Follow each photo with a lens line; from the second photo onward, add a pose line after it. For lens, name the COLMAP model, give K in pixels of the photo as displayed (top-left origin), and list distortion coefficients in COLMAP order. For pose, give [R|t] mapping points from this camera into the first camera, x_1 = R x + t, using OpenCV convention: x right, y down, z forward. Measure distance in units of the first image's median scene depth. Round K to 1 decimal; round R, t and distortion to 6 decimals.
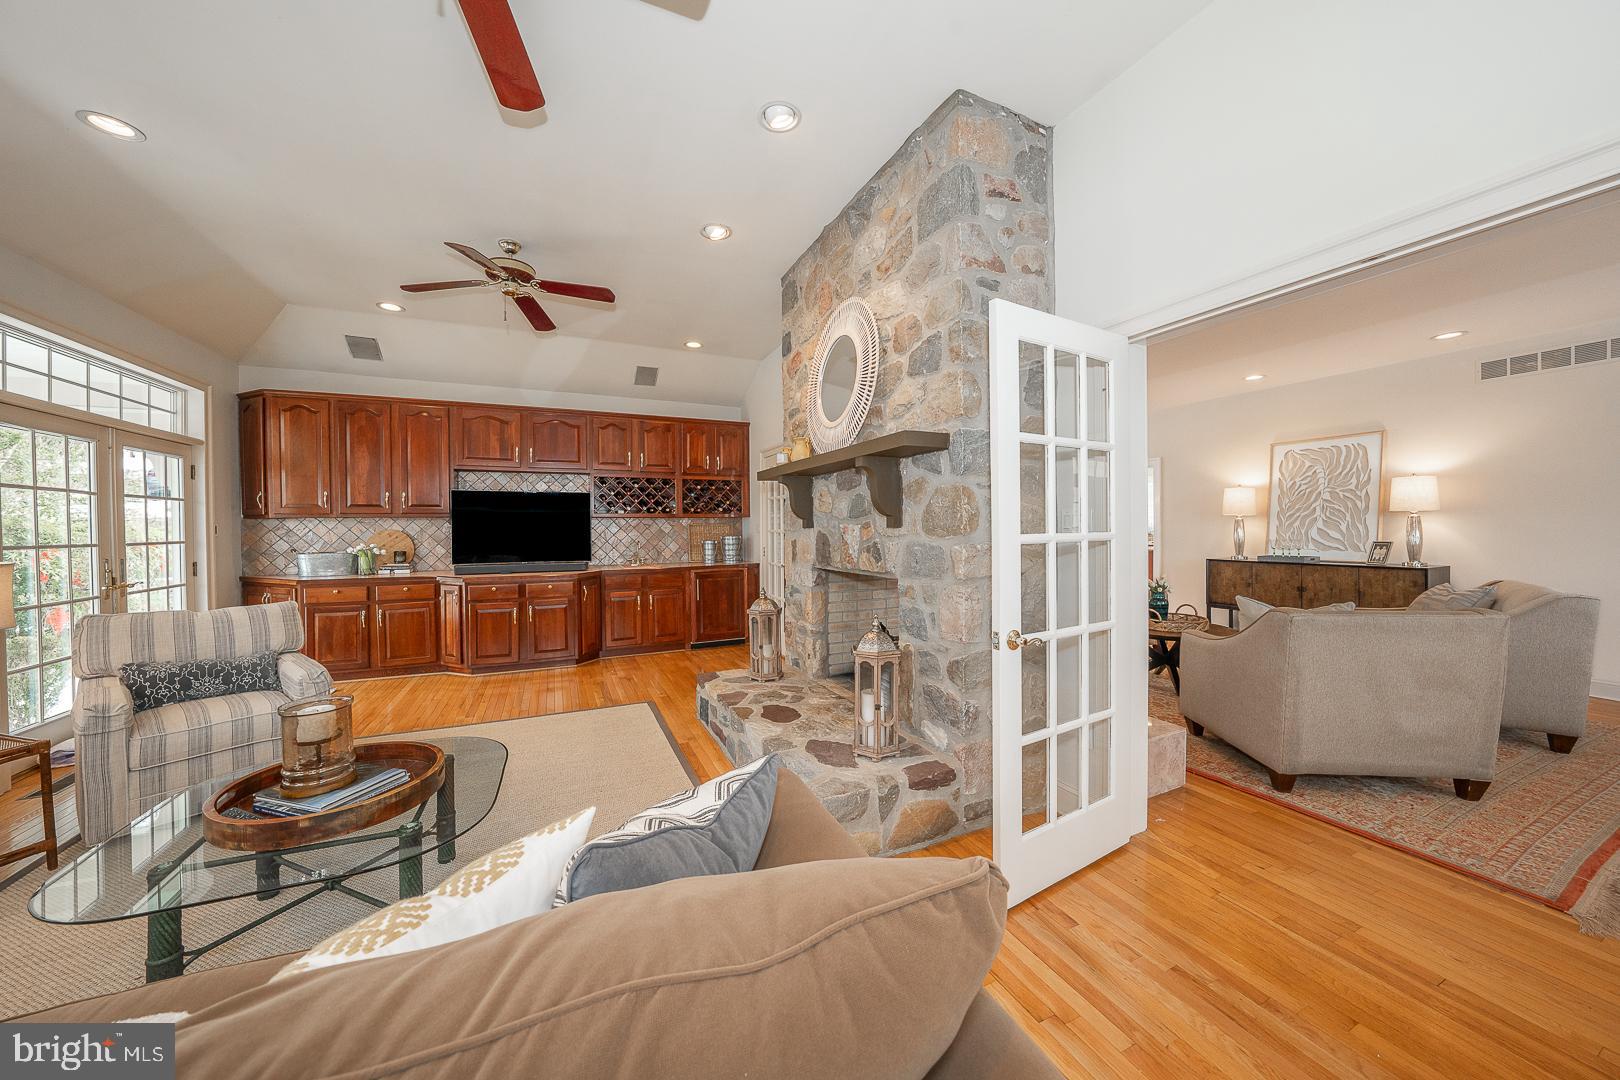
lens RADIAL K [[557.9, 0, 811.1], [0, 557.9, 534.0], [0, 0, 1]] dist [-0.020505, 0.001730]
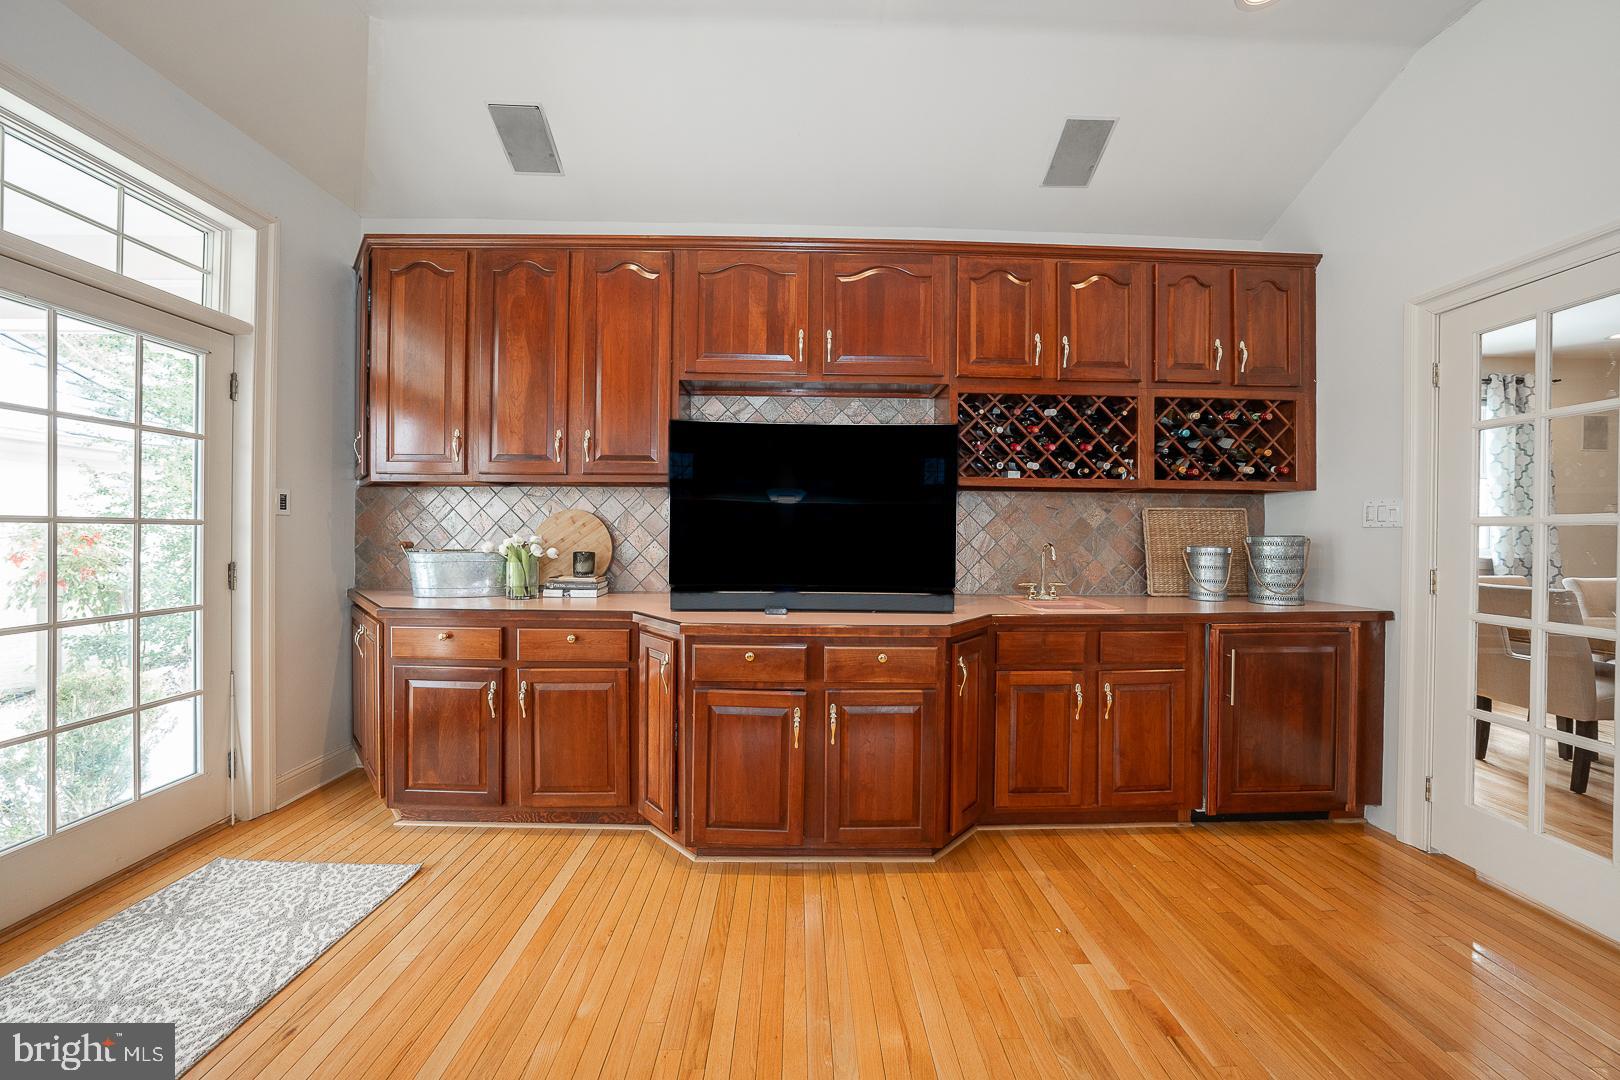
lens RADIAL K [[557.9, 0, 812.0], [0, 557.9, 535.5], [0, 0, 1]] dist [-0.020505, 0.001730]
pose [[0.917875, 0.015865, -0.396553, -0.391216], [-0.020536, 0.999761, -0.007534, 0.017445], [0.396338, 0.015059, 0.917981, 0.679555]]
